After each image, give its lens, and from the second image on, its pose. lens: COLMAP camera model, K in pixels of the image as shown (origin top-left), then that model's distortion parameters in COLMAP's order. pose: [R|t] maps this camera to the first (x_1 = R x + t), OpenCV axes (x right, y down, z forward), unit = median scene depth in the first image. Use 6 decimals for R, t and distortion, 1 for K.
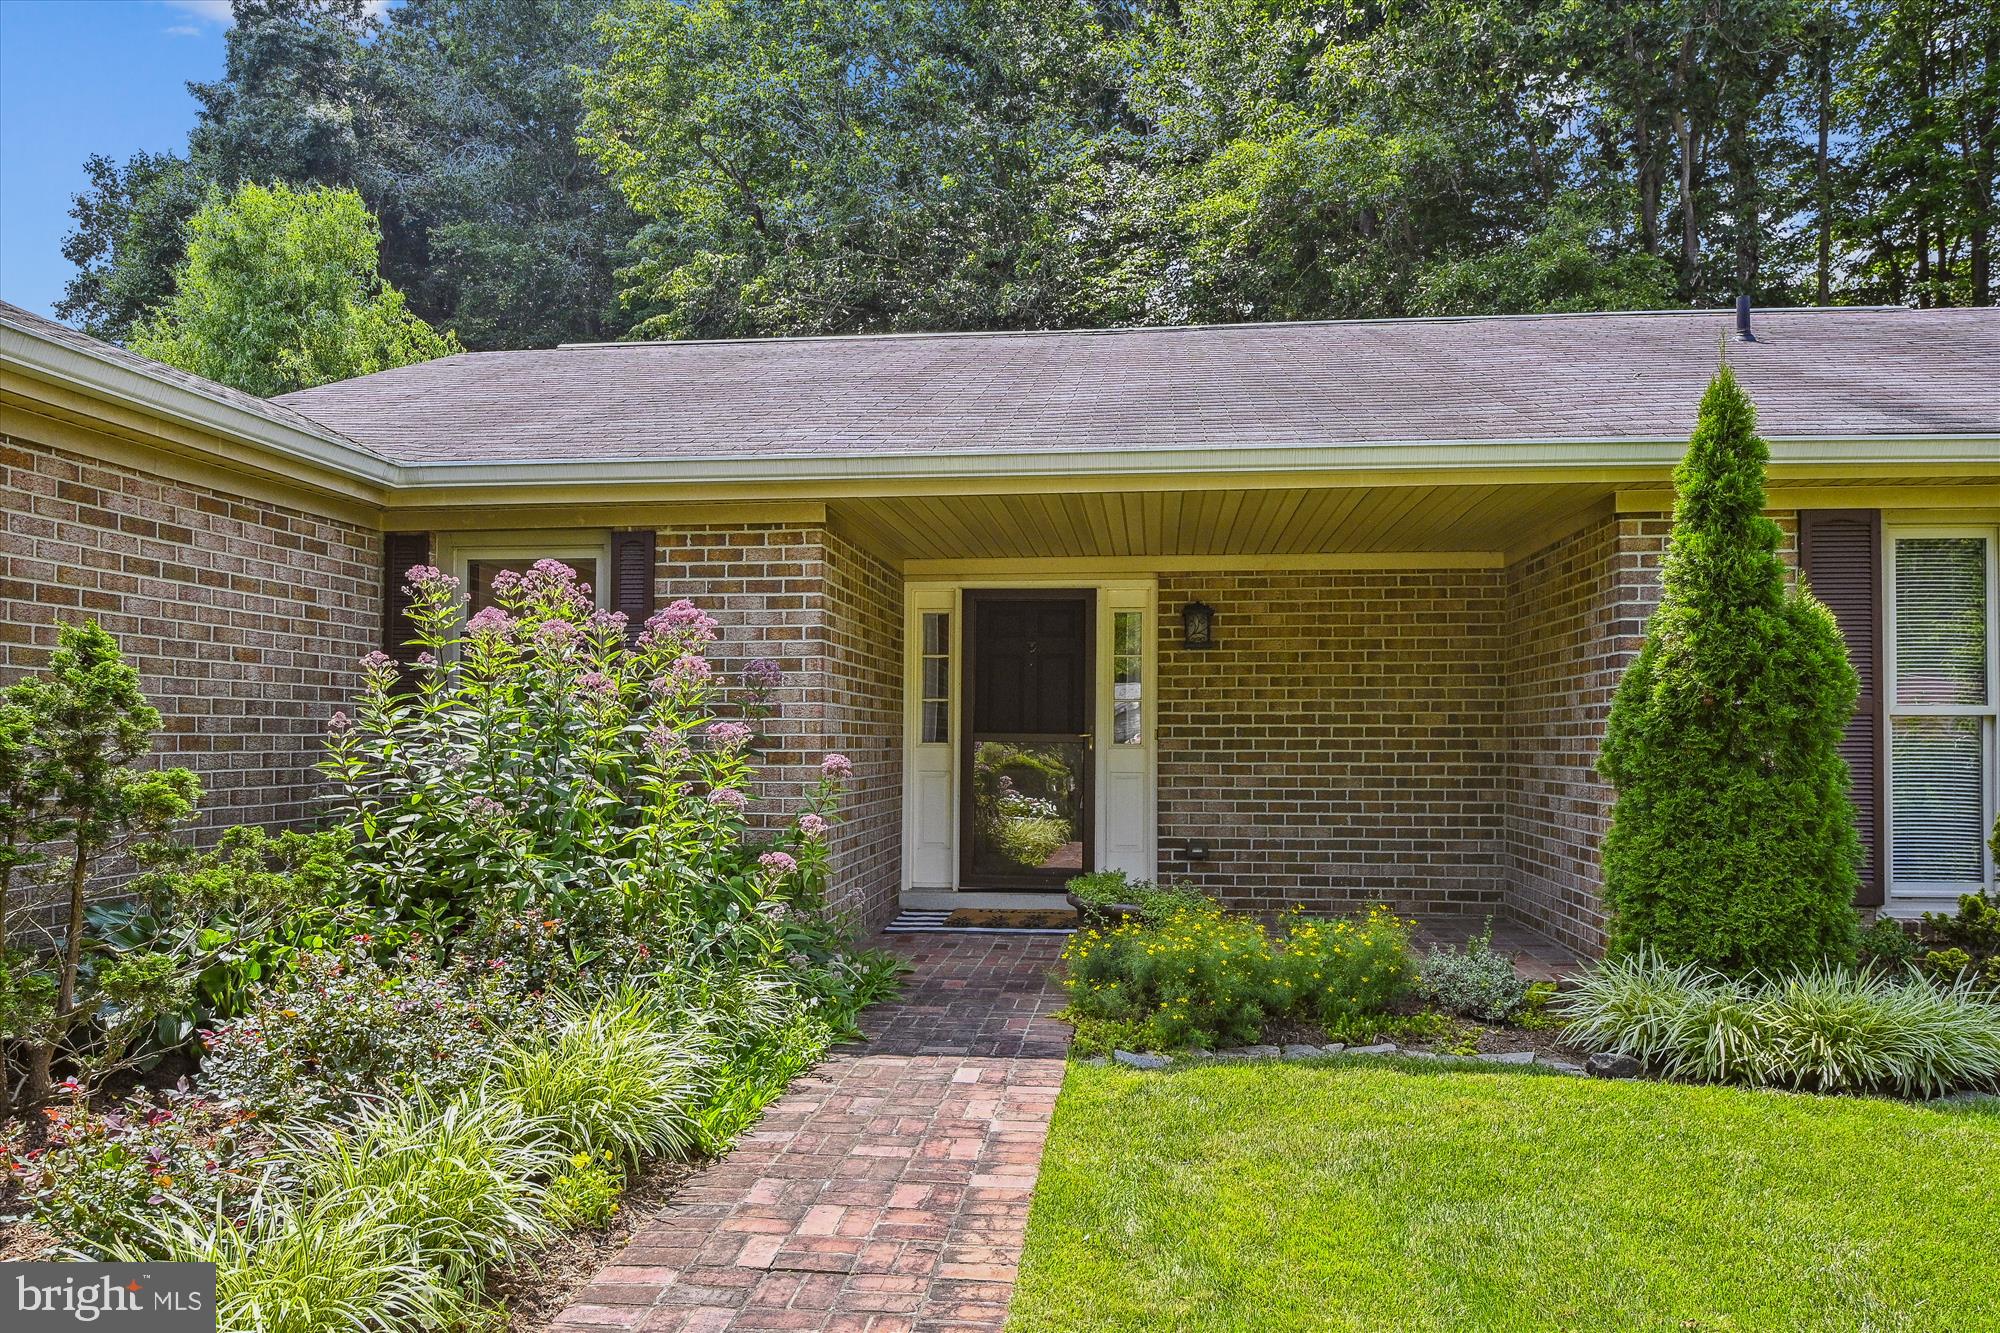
lens RADIAL K [[1345.1, 0, 1000.0], [0, 1345.1, 666.5], [0, 0, 1]] dist [-0.004860, -0.005834]
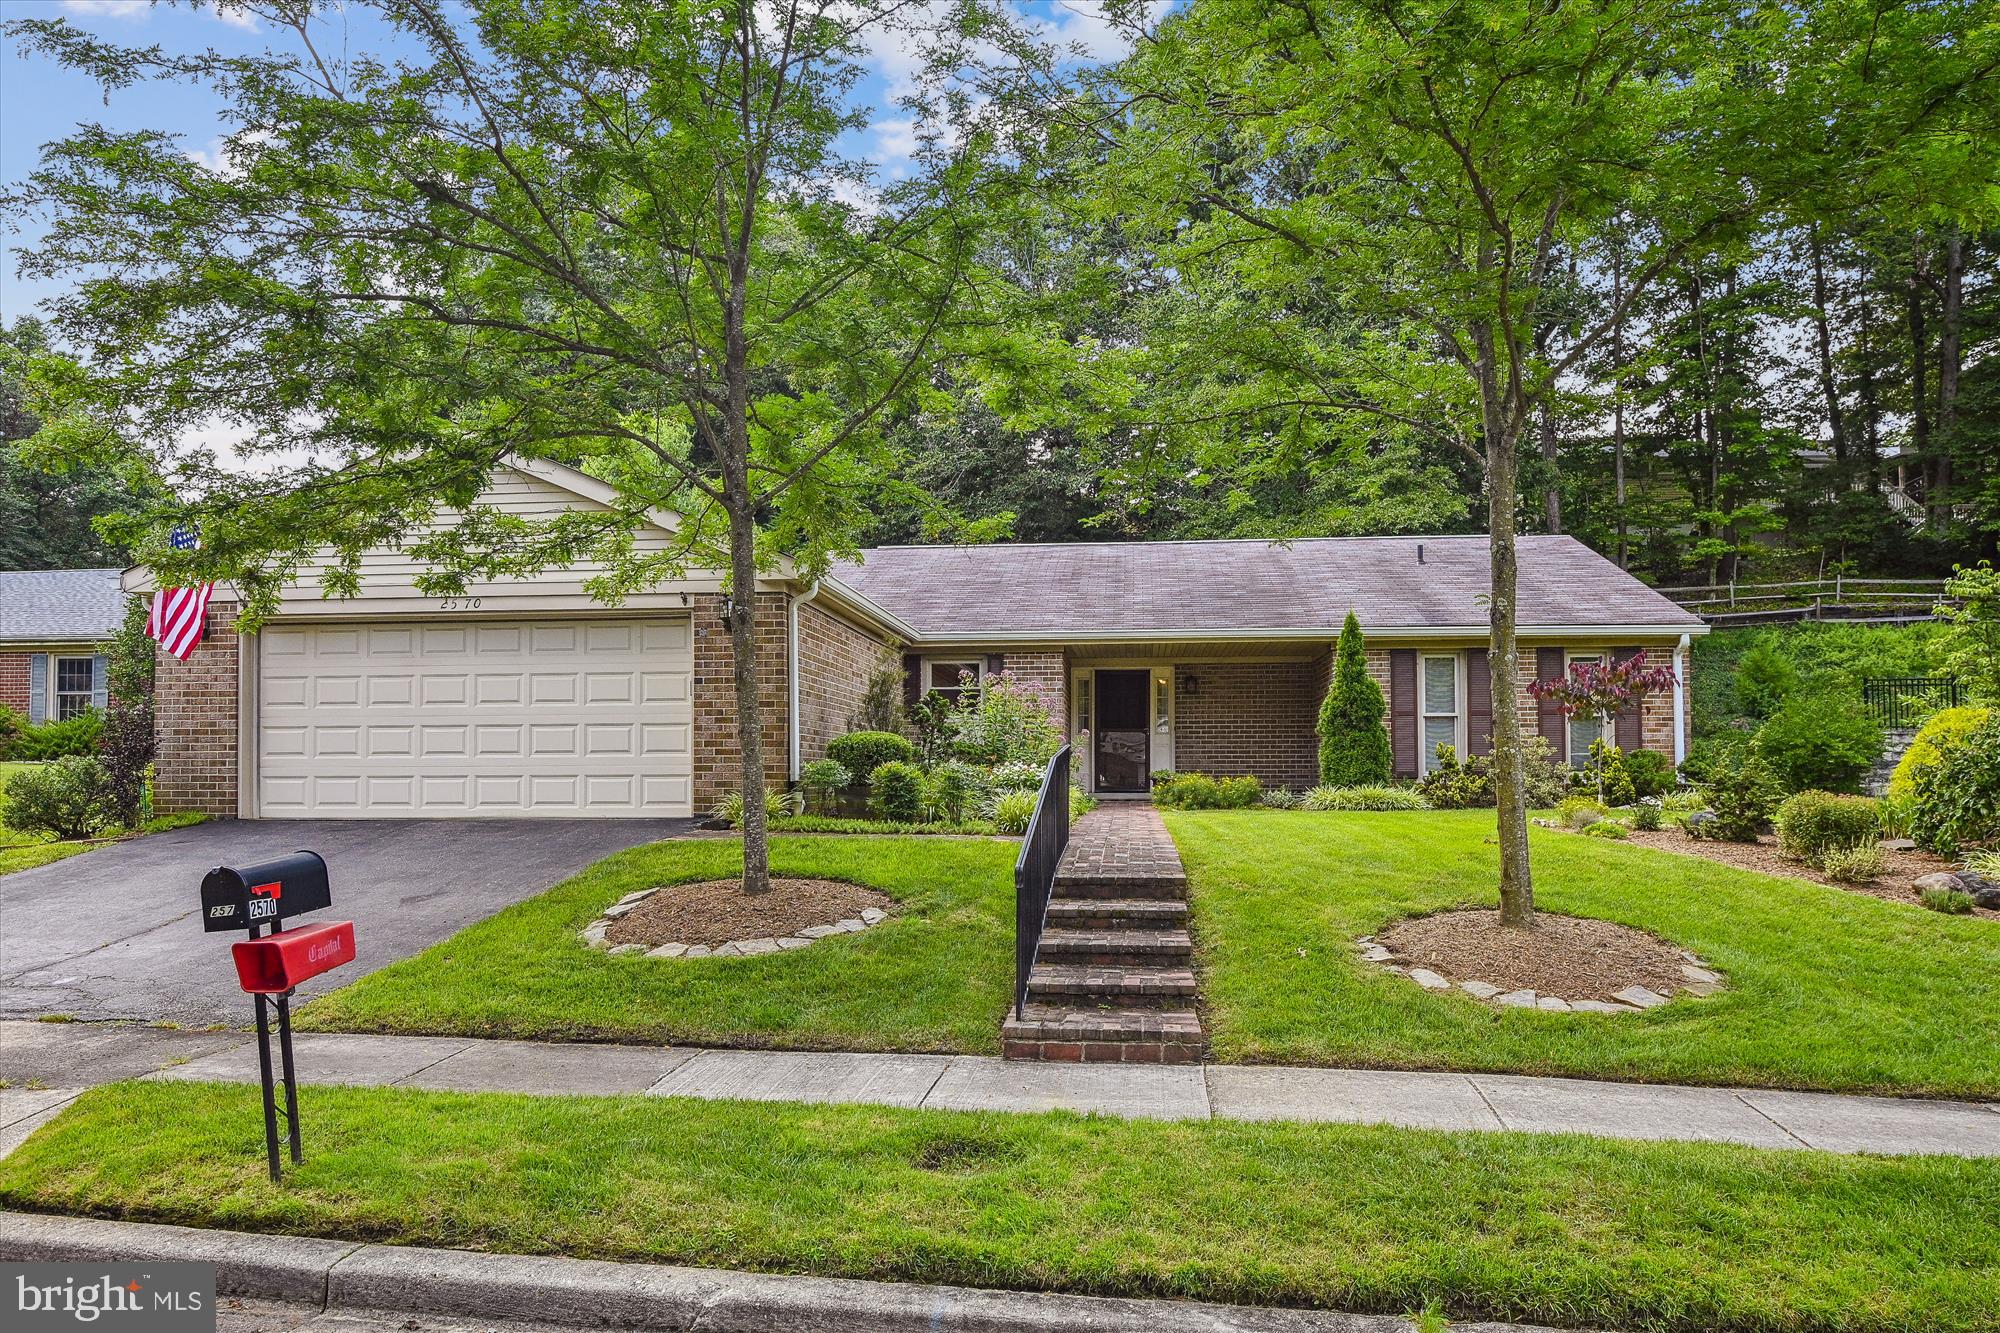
lens RADIAL K [[1273.6, 0, 996.7], [0, 1273.6, 703.2], [0, 0, 1]] dist [-0.004117, -0.006012]
pose [[0.999974, -0.001559, 0.007057, -0.345313], [0.001593, 0.999987, -0.004790, 0.020766], [-0.007049, 0.004801, 0.999964, -2.038053]]
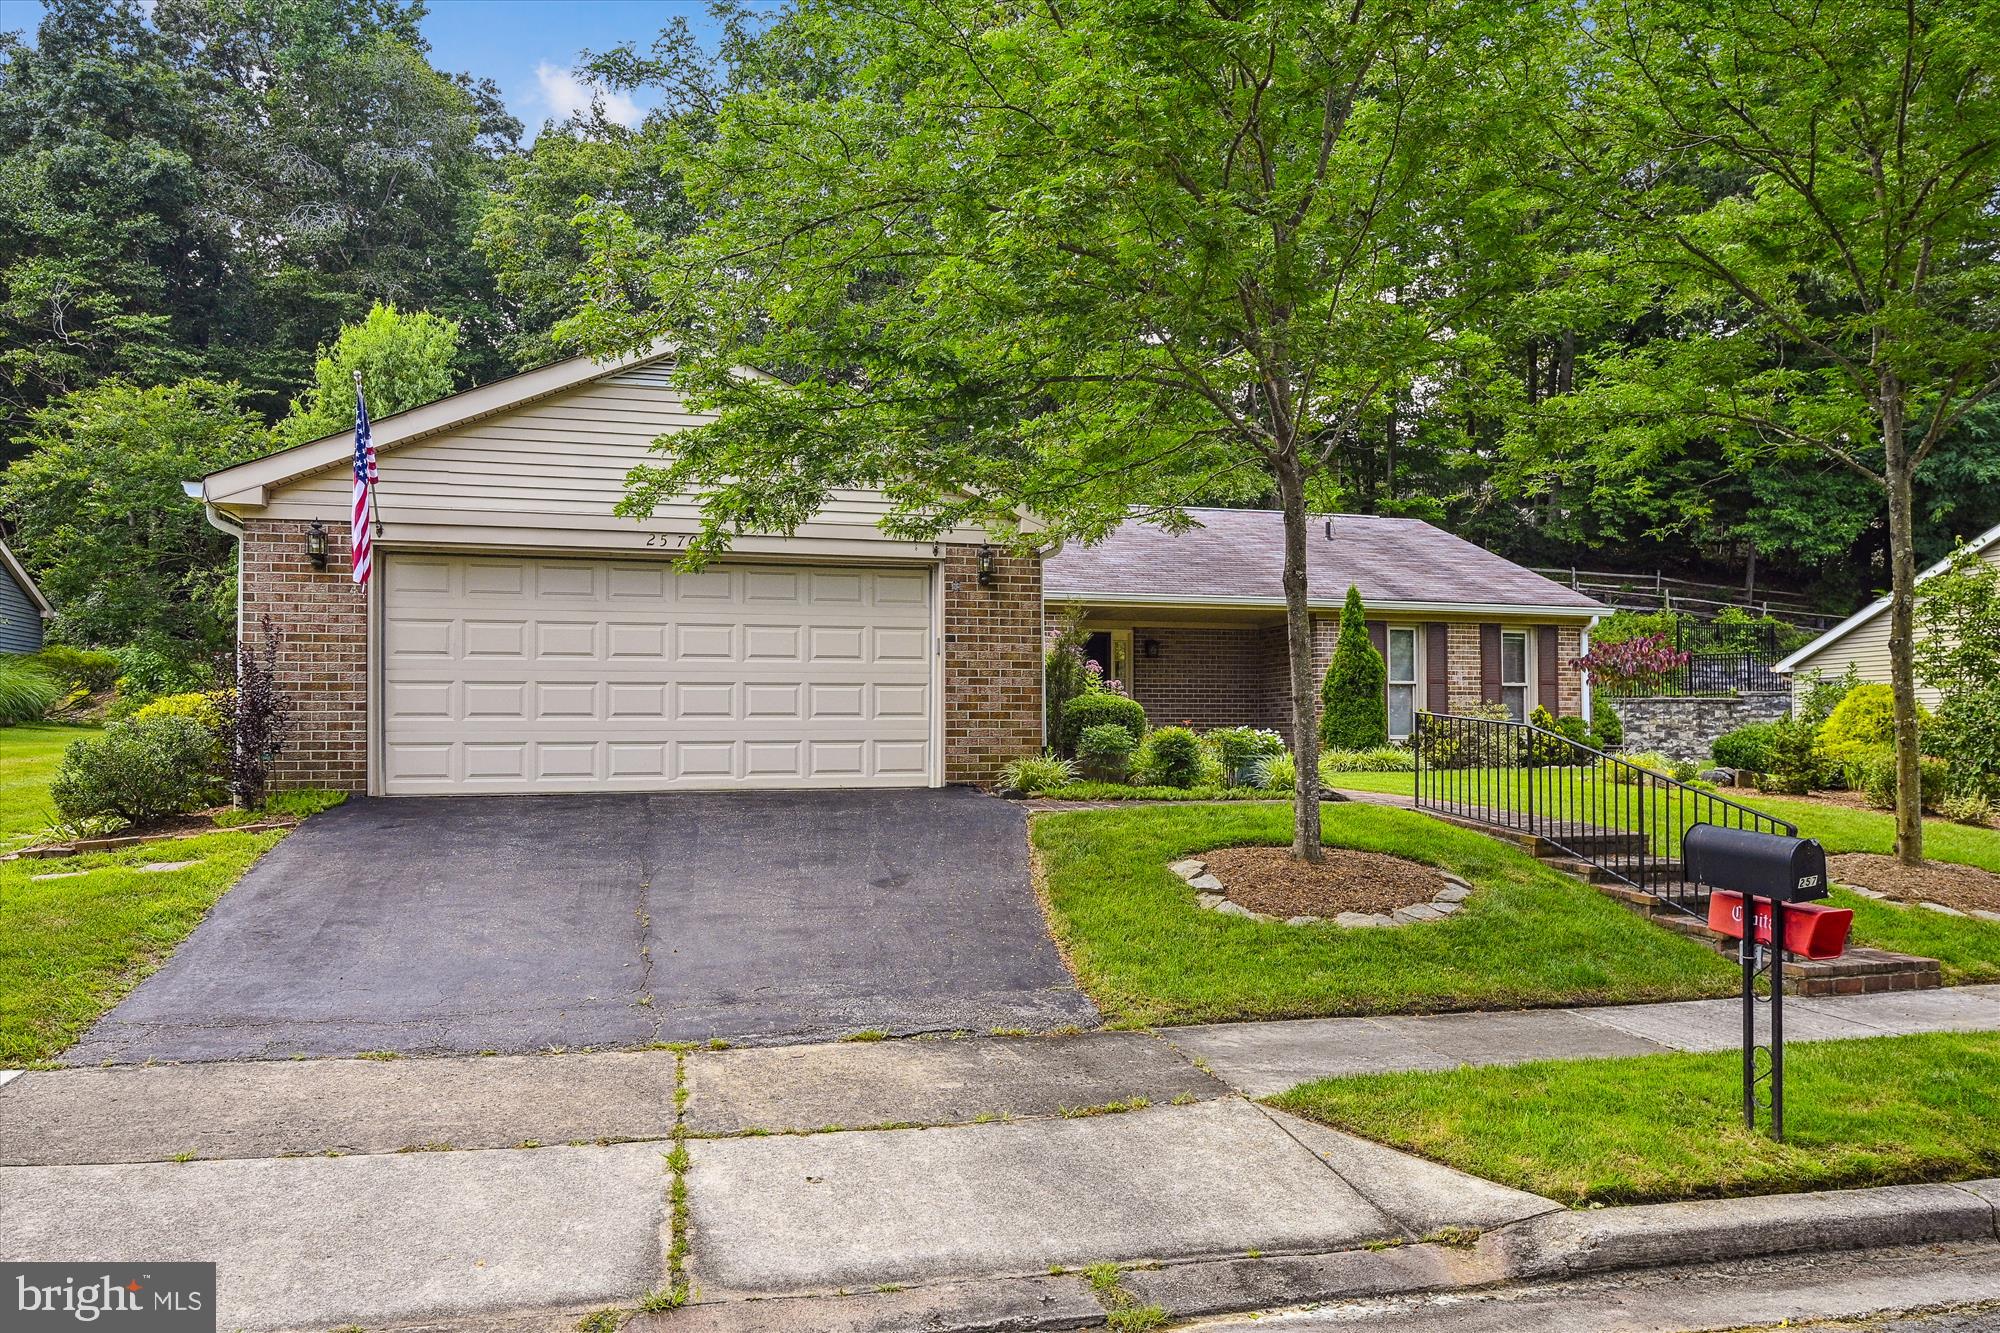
lens RADIAL K [[1345.1, 0, 1000.0], [0, 1345.1, 666.5], [0, 0, 1]] dist [-0.004860, -0.005834]
pose [[0.930118, 0.016464, 0.366892, -1.549572], [-0.016868, 0.999856, -0.002106, 0.018799], [-0.366874, -0.004230, 0.930261, -1.859723]]
